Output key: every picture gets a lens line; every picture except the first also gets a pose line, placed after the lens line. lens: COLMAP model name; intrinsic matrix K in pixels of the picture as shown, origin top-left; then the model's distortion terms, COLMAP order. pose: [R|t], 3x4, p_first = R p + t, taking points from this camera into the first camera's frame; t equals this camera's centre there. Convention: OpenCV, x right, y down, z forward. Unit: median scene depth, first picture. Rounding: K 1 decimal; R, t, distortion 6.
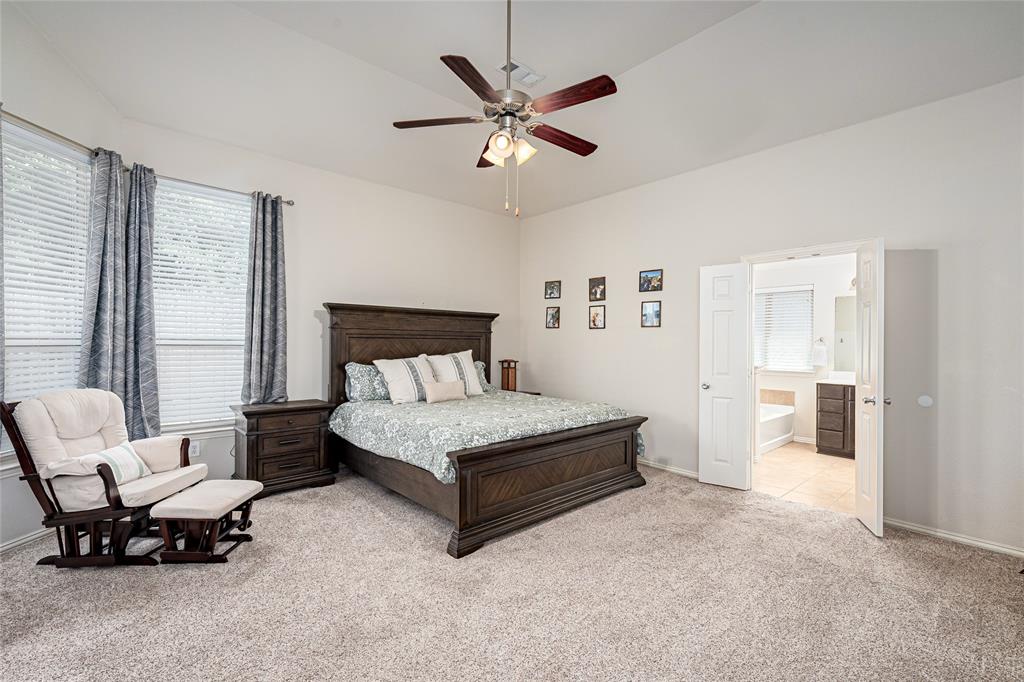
lens RADIAL K [[463.0, 0, 510.3], [0, 463.0, 336.9], [0, 0, 1]] dist [0.003254, 0.000161]
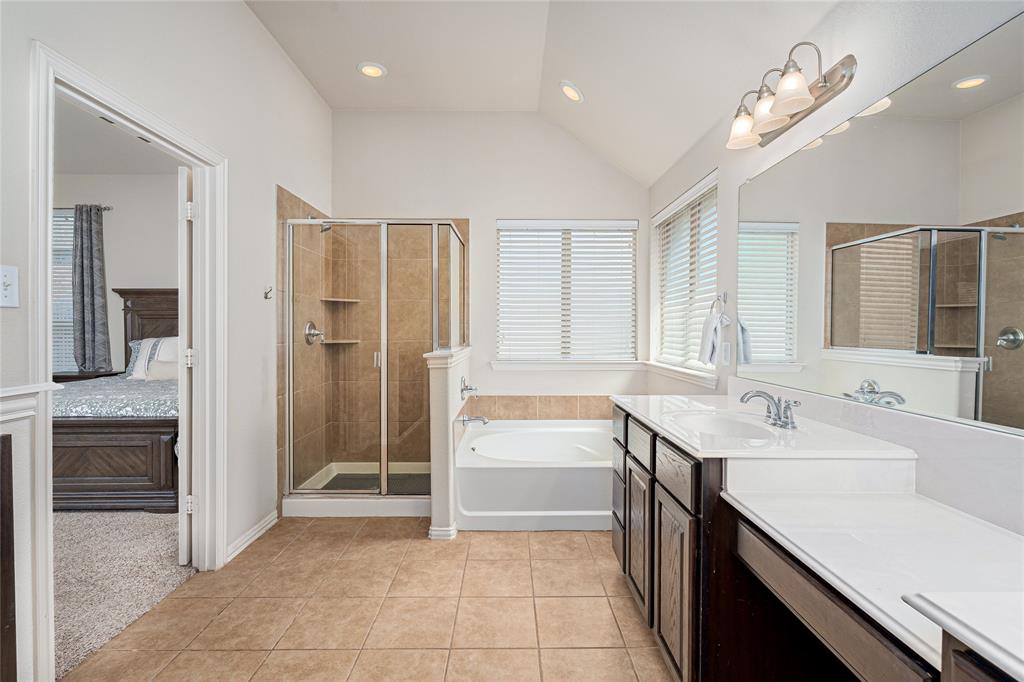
lens RADIAL K [[463.0, 0, 520.4], [0, 463.0, 336.6], [0, 0, 1]] dist [0.003254, 0.000161]
pose [[0.741235, 0.001130, -0.671245, 1.041442], [0.014043, 0.999754, 0.017190, 0.037324], [0.671099, -0.022168, 0.741036, 0.742879]]
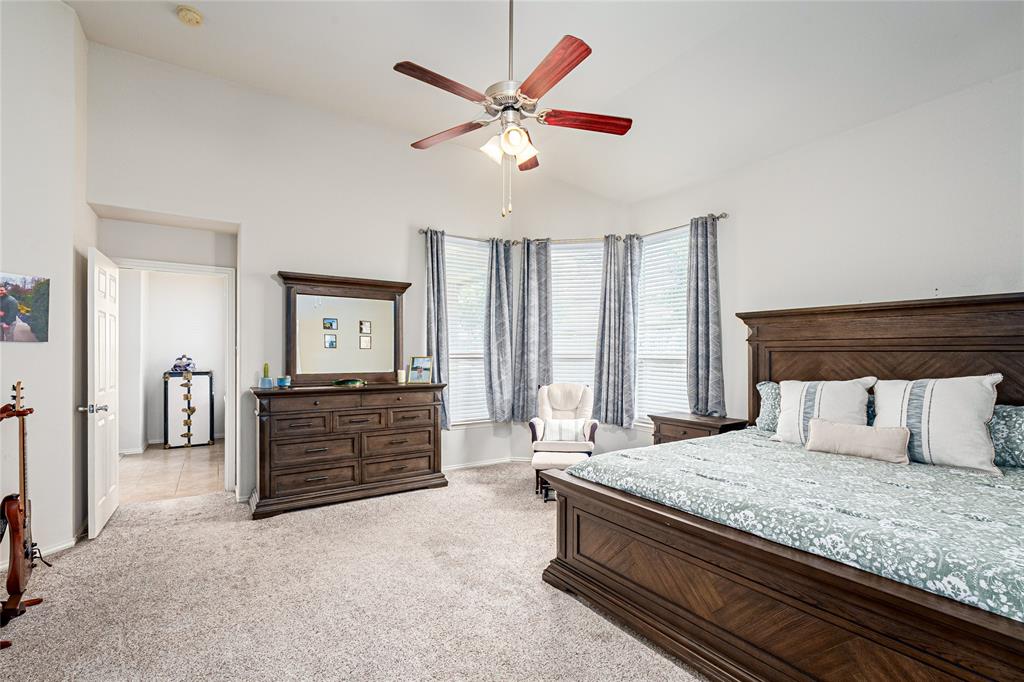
lens RADIAL K [[463.0, 0, 513.6], [0, 463.0, 346.4], [0, 0, 1]] dist [0.003254, 0.000161]
pose [[-0.146505, -0.022988, -0.988943, 0.504469], [0.003871, 0.999709, -0.023812, 0.009499], [0.989202, -0.007316, -0.146373, 0.637275]]
